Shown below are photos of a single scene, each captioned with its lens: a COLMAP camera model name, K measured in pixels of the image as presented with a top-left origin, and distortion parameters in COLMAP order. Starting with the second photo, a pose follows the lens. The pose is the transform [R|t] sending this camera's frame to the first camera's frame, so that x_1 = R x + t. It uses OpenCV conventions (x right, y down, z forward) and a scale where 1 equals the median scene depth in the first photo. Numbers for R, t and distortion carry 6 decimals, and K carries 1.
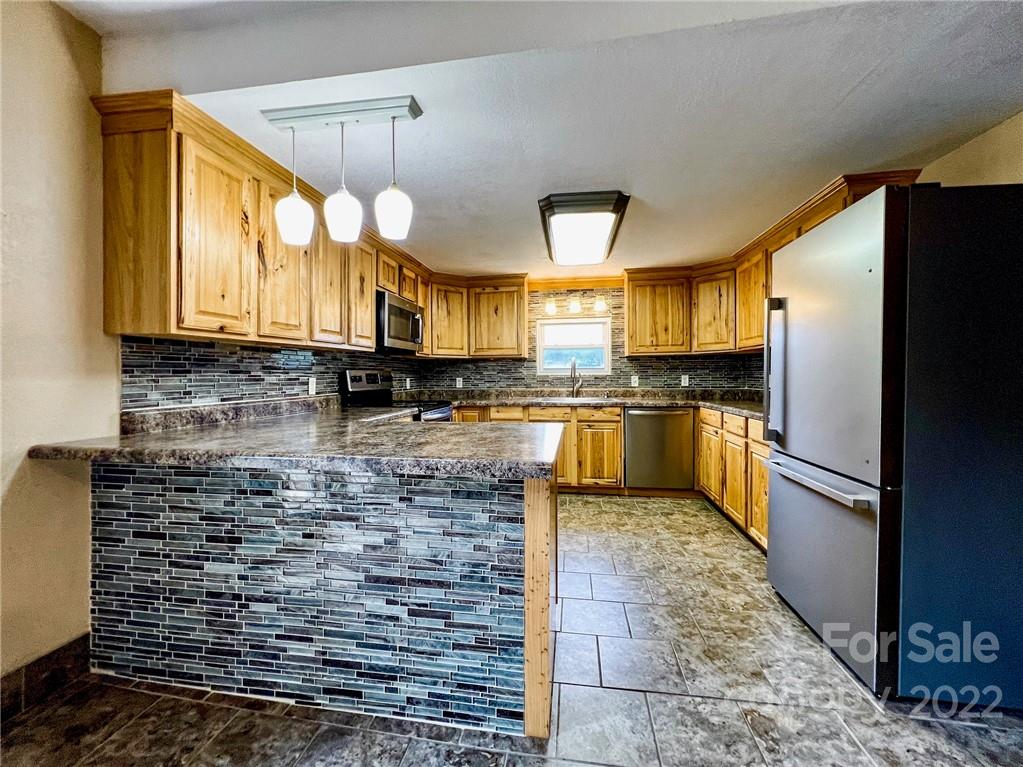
lens RADIAL K [[415.0, 0, 508.9], [0, 415.0, 379.1], [0, 0, 1]] dist [-0.001031, 0.000072]
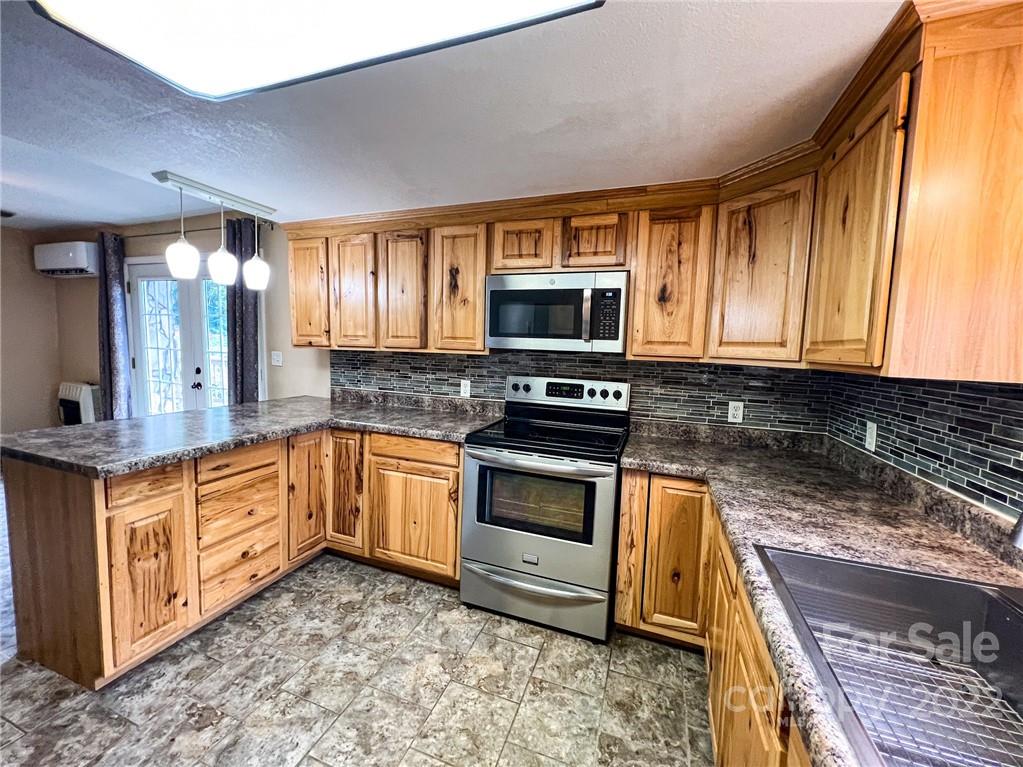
lens RADIAL K [[409.3, 0, 509.5], [0, 409.3, 379.1], [0, 0, 1]] dist [-0.002567, 0.000718]
pose [[-0.188801, 0.078574, -0.978867, 0.350473], [-0.044008, 0.995115, 0.088367, -0.071927], [0.981029, 0.059762, -0.184421, 0.943500]]
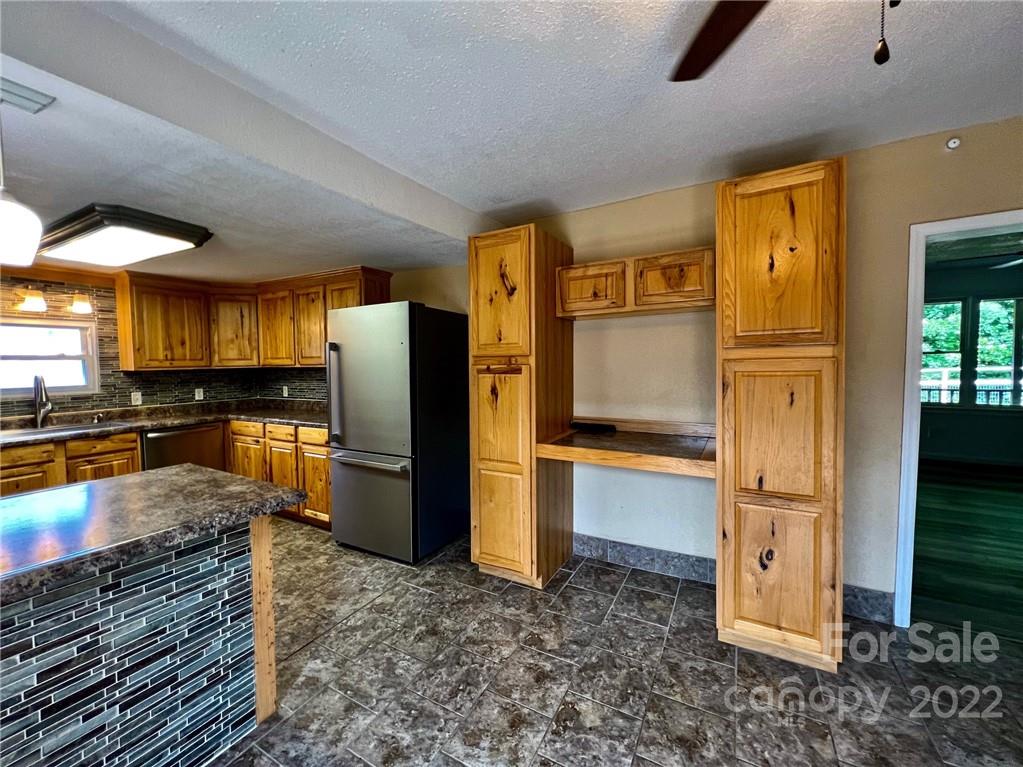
lens RADIAL K [[409.3, 0, 509.5], [0, 409.3, 379.1], [0, 0, 1]] dist [-0.002567, 0.000718]
pose [[0.345082, -0.038052, 0.937801, -0.267048], [0.019235, 0.999255, 0.033468, -0.058036], [-0.938375, 0.006489, 0.345557, -0.034775]]
